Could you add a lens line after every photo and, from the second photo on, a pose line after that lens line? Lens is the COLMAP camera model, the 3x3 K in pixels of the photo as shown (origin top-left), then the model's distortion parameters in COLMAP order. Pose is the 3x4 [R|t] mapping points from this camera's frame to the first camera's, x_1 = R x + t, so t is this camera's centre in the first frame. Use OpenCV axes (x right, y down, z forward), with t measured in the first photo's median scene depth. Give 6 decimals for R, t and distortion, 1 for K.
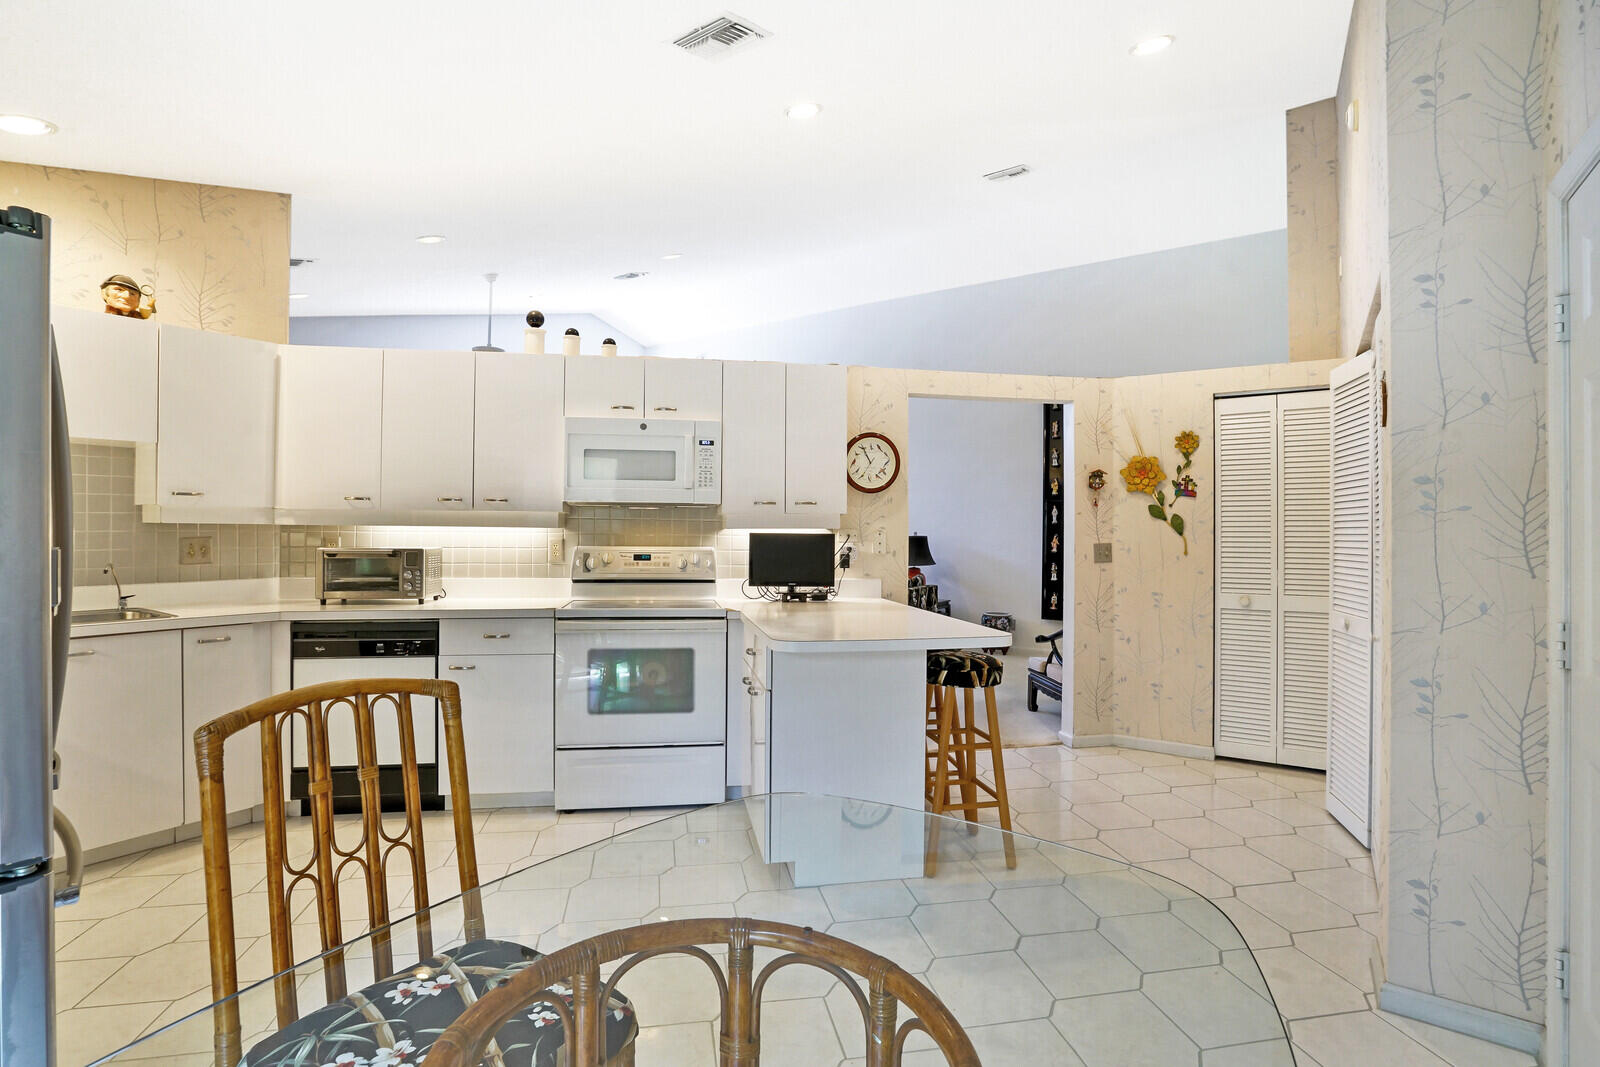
lens RADIAL K [[752.3, 0, 796.7], [0, 752.3, 530.1], [0, 0, 1]] dist [-0.015060, 0.005274]
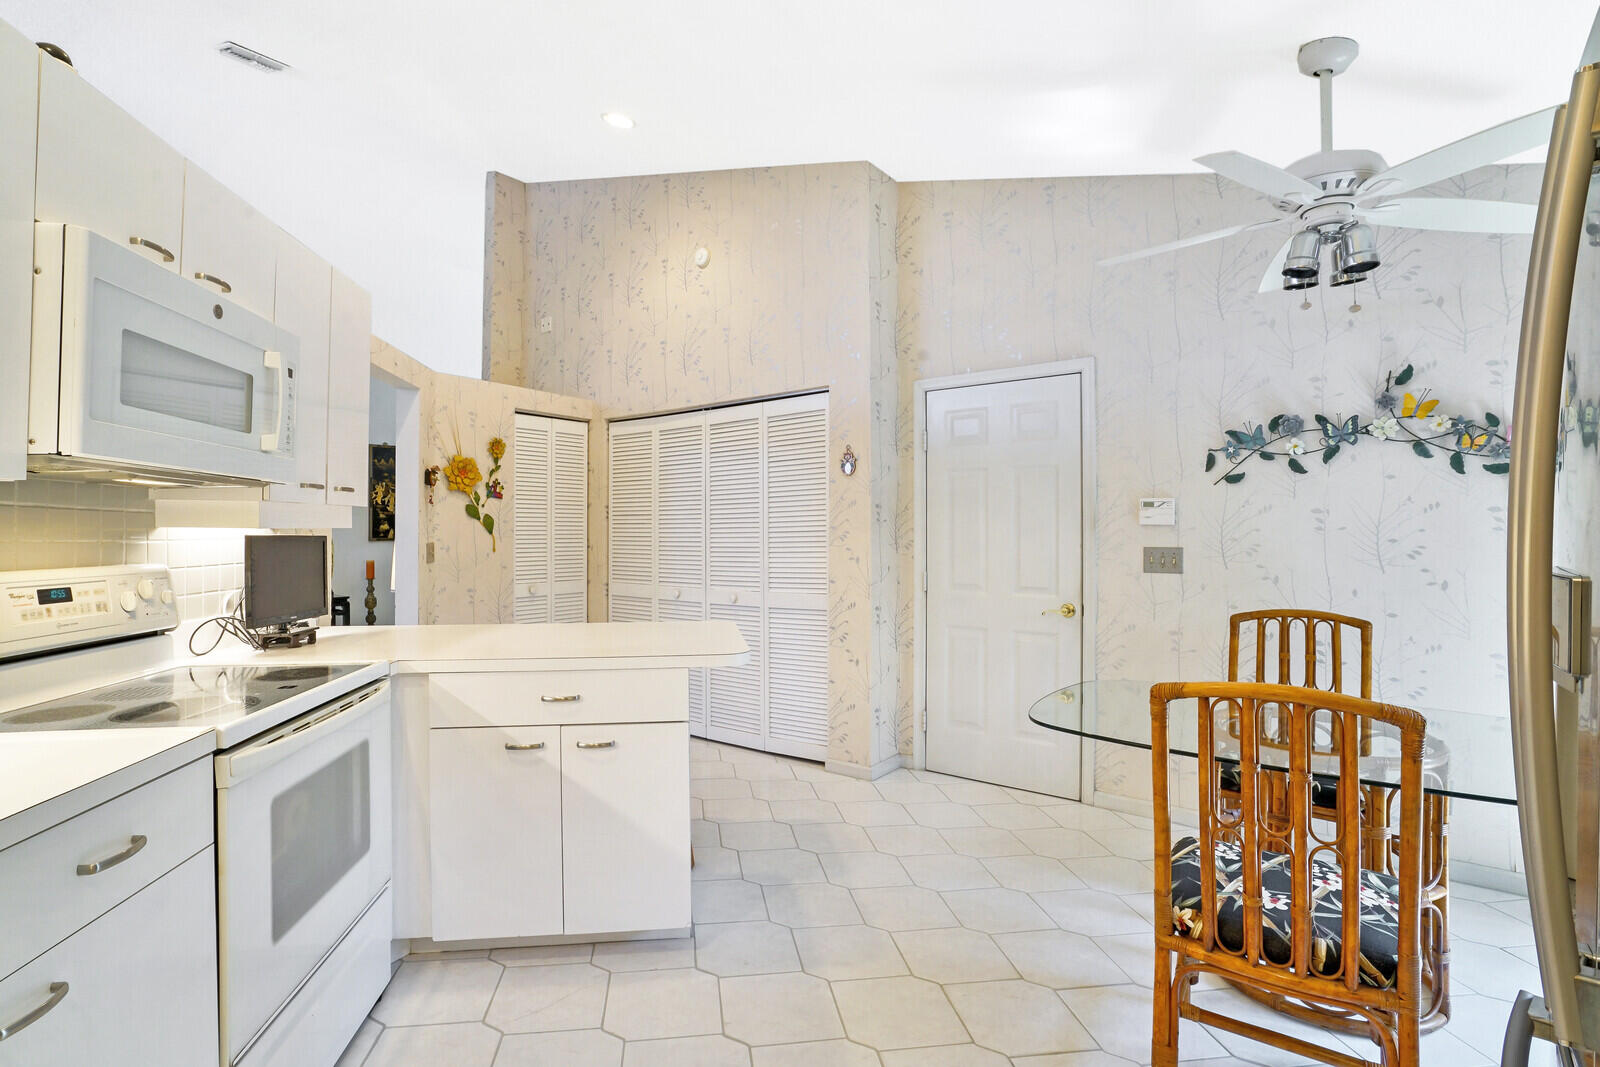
lens RADIAL K [[752.3, 0, 790.4], [0, 752.3, 528.1], [0, 0, 1]] dist [-0.015060, 0.005274]
pose [[0.058279, 0.000589, 0.998300, -0.533792], [-0.001802, 0.999998, -0.000485, -0.001486], [-0.998299, -0.001771, 0.058280, 0.508529]]
